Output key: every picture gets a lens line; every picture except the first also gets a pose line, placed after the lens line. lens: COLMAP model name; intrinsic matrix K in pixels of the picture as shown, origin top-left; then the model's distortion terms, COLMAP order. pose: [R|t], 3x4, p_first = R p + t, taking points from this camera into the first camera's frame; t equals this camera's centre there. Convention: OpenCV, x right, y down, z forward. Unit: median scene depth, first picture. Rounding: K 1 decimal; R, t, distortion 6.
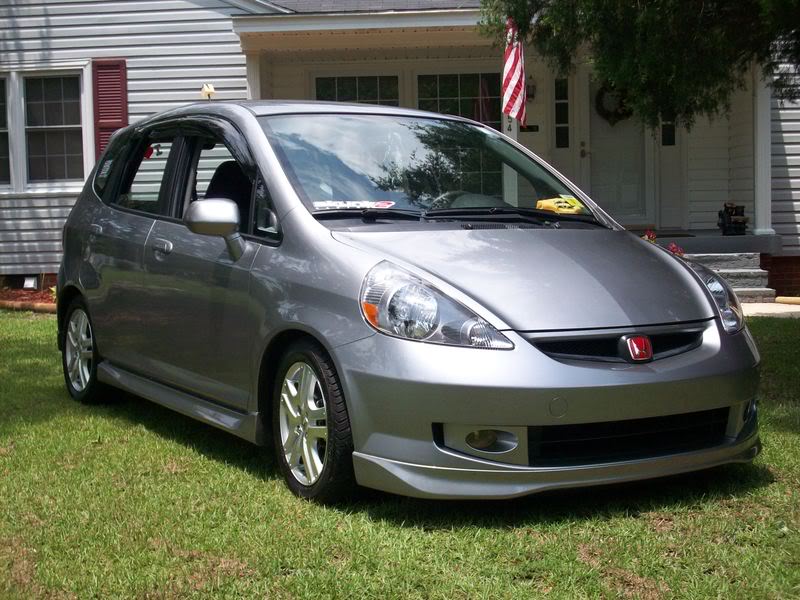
lens RADIAL K [[1270.1, 0, 404.4], [0, 1270.1, 301.9], [0, 0, 1]] dist [0.060306, 0.000000]
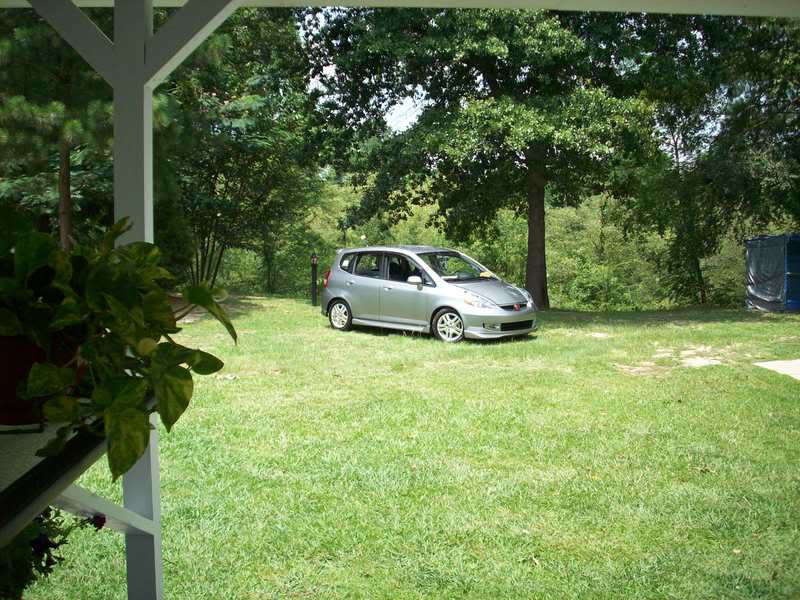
lens RADIAL K [[934.0, 0, 400.4], [0, 934.0, 298.5], [0, 0, 1]] dist [-0.089457, 0.000000]
pose [[0.967293, -0.028972, 0.252002, -1.064939], [0.028884, 0.999575, 0.004050, -0.022971], [-0.252012, 0.003362, 0.967718, -2.164324]]
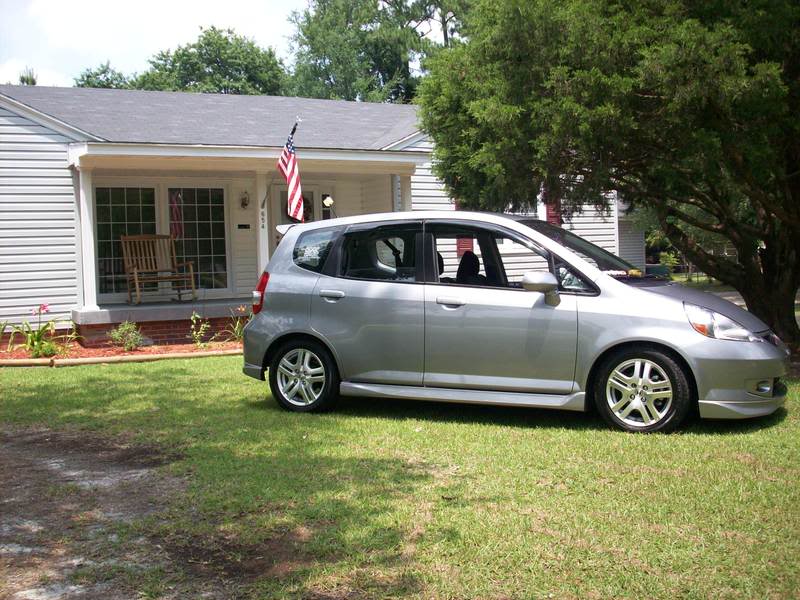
lens RADIAL K [[934.0, 0, 401.1], [0, 934.0, 296.6], [0, 0, 1]] dist [-0.089457, 0.000000]
pose [[0.843793, -0.020559, 0.536275, -1.058569], [0.053658, 0.997491, -0.046187, 0.001841], [-0.533980, 0.067748, 0.842779, 0.052489]]
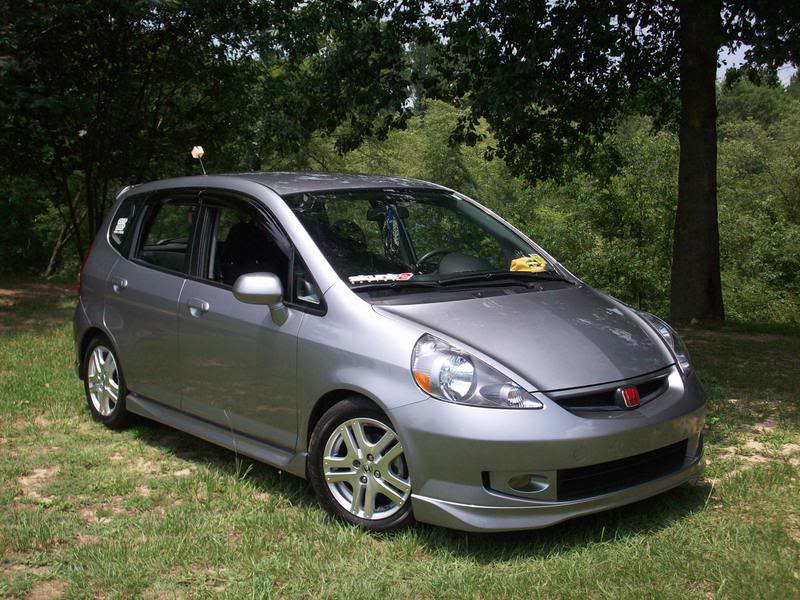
lens RADIAL K [[1068.8, 0, 395.8], [0, 1068.8, 304.2], [0, 0, 1]] dist [-0.019283, 0.000000]
pose [[0.991164, -0.029985, 0.129206, -0.166034], [0.024993, 0.998884, 0.040088, -0.096613], [-0.130264, -0.036504, 0.990807, -0.005056]]
